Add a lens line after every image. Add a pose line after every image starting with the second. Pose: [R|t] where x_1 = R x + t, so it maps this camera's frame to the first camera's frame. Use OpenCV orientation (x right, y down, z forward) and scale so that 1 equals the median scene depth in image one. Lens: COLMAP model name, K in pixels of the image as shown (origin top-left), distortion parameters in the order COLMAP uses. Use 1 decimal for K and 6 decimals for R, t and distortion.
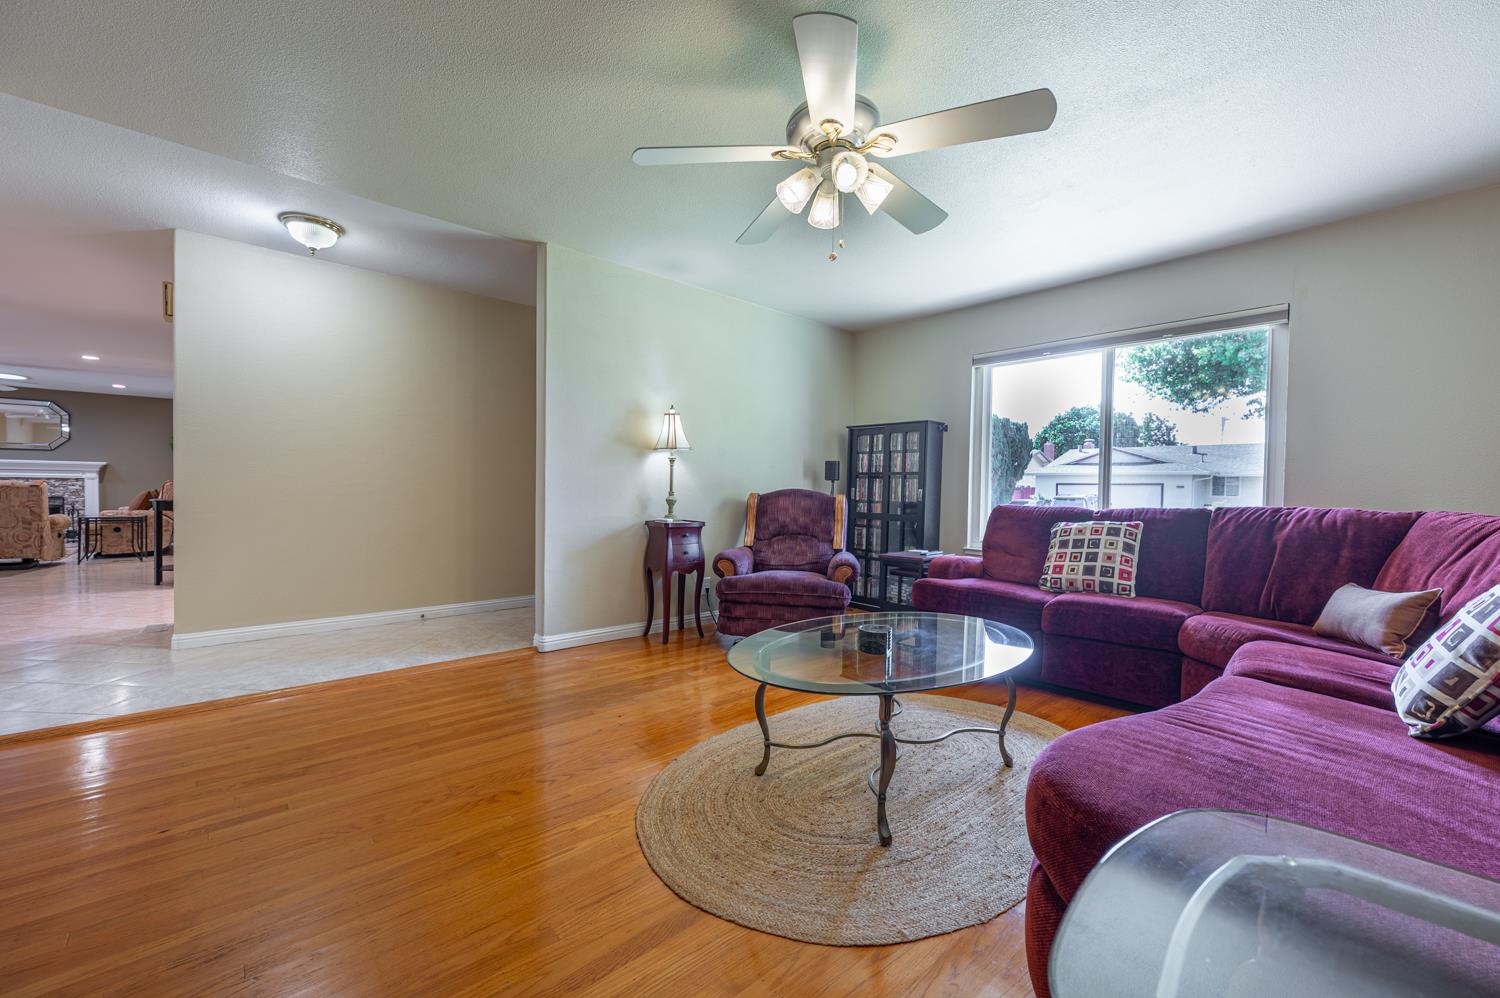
lens RADIAL K [[591.8, 0, 747.9], [0, 591.8, 500.5], [0, 0, 1]] dist [-0.005668, -0.000867]
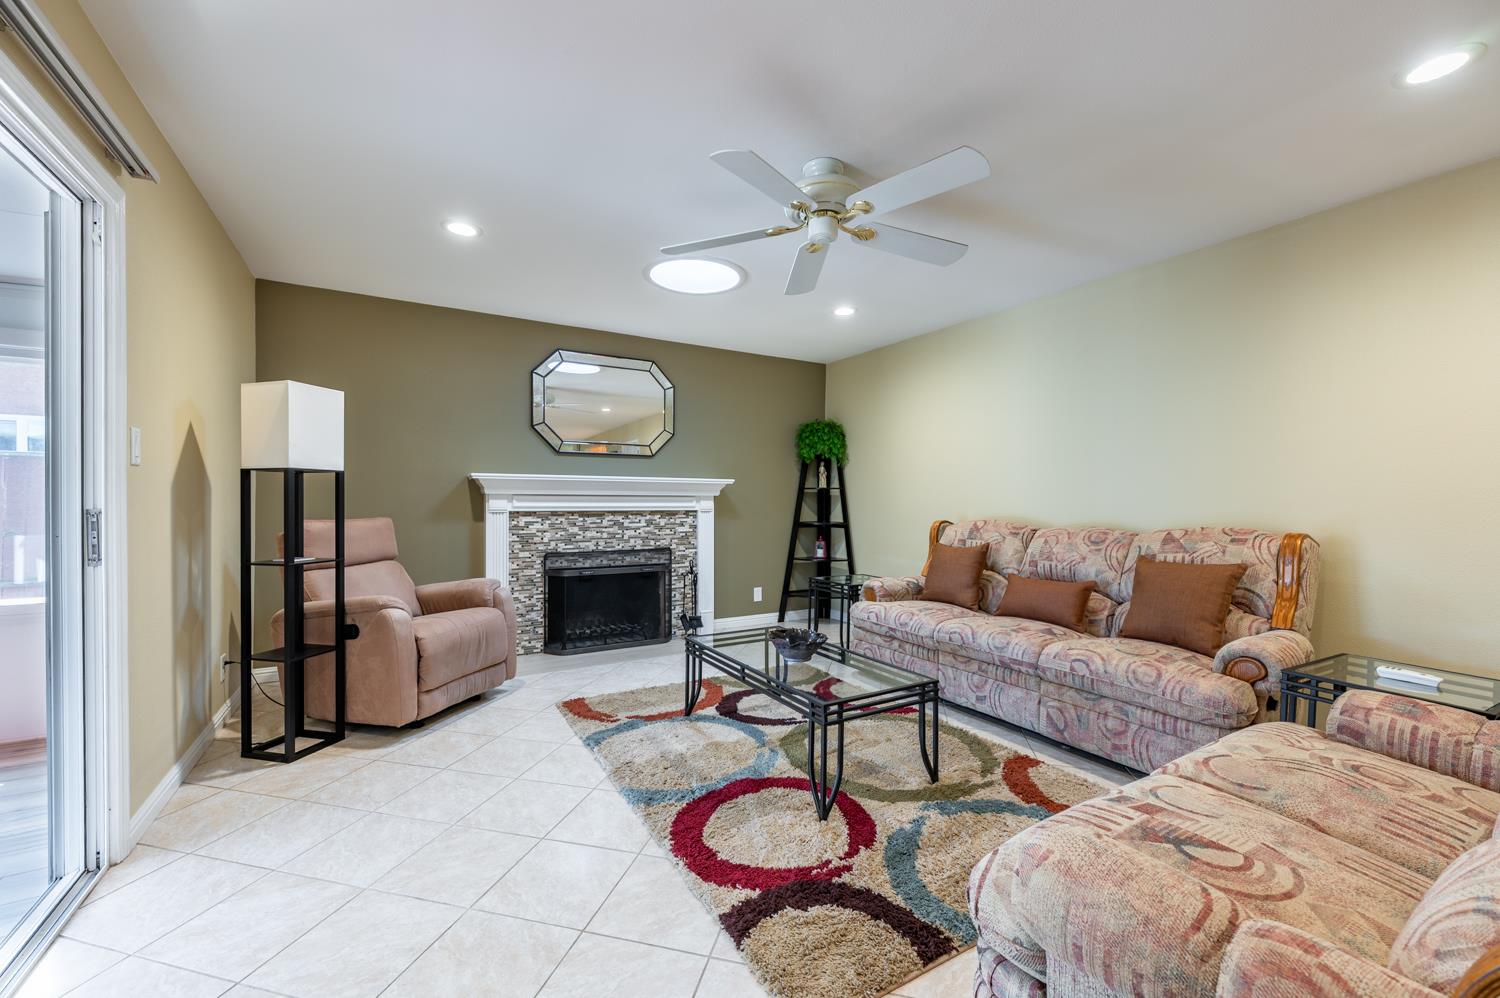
lens RADIAL K [[591.8, 0, 747.8], [0, 591.8, 501.5], [0, 0, 1]] dist [-0.005668, -0.000867]
pose [[0.982215, 0.000659, -0.187757, -1.283837], [-0.003379, 0.999894, -0.014165, -0.050344], [0.187728, 0.014548, 0.982113, 0.645307]]
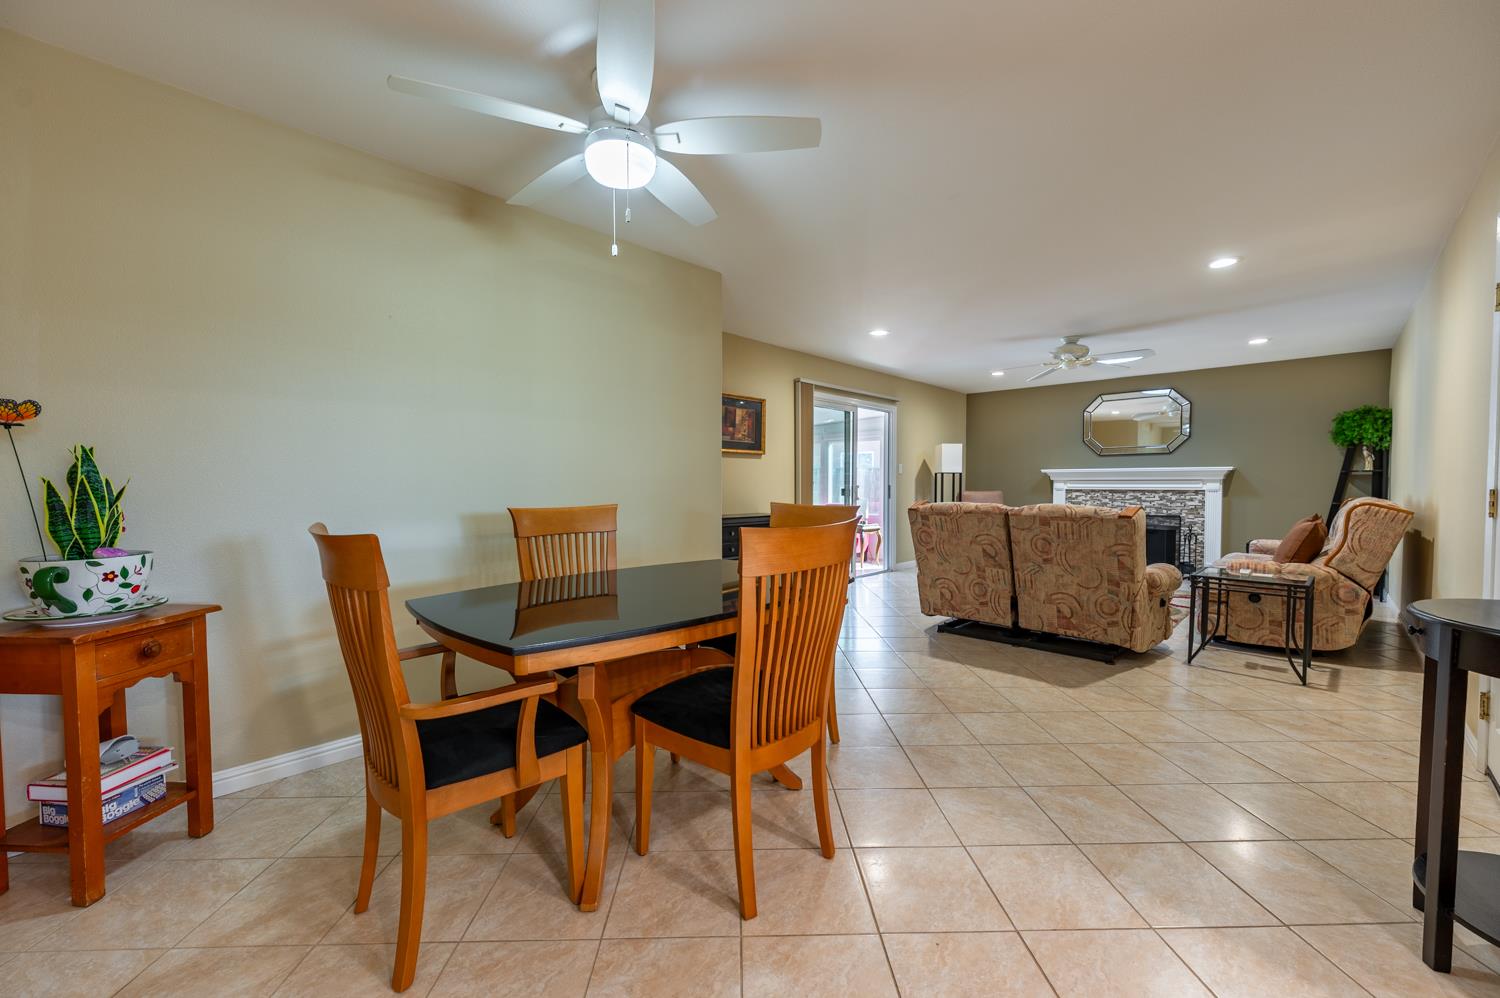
lens RADIAL K [[591.8, 0, 750.0], [0, 591.8, 504.1], [0, 0, 1]] dist [-0.005668, -0.000867]
pose [[0.066536, 0.026337, -0.997436, -0.587925], [-0.019416, 0.999496, 0.025096, -0.037051], [0.997595, 0.017697, 0.067014, 0.519943]]
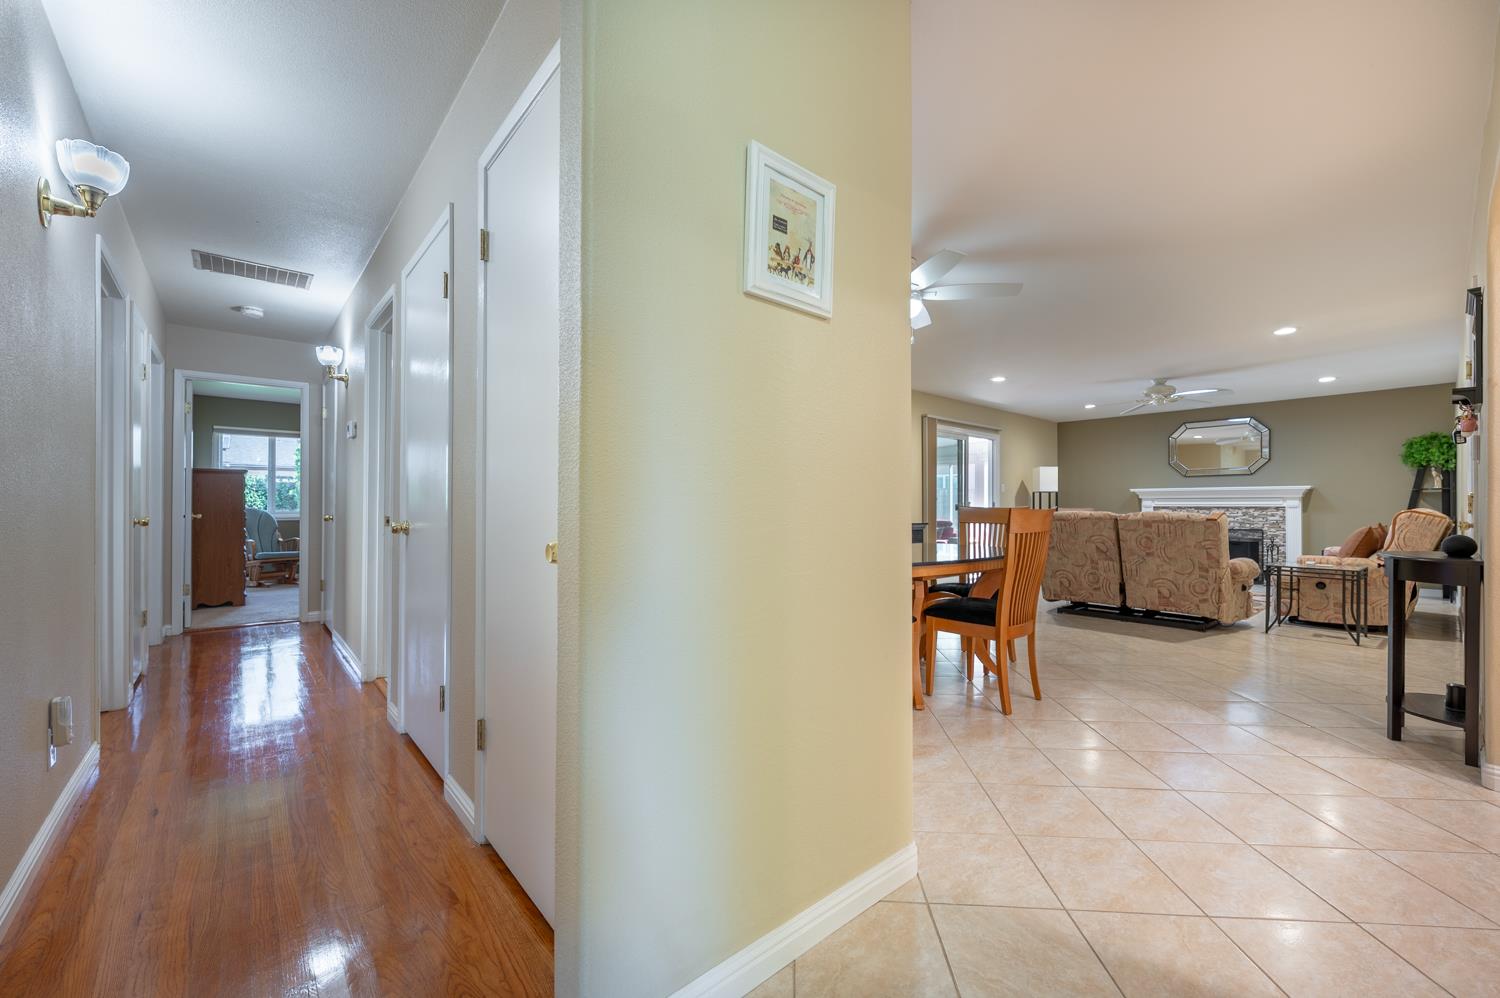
lens RADIAL K [[591.8, 0, 748.2], [0, 591.8, 503.0], [0, 0, 1]] dist [-0.005668, -0.000867]
pose [[-0.030113, -0.015067, -0.999433, -0.390304], [-0.022992, 0.999632, -0.014377, -0.018882], [0.999282, 0.022546, -0.030449, 0.372582]]
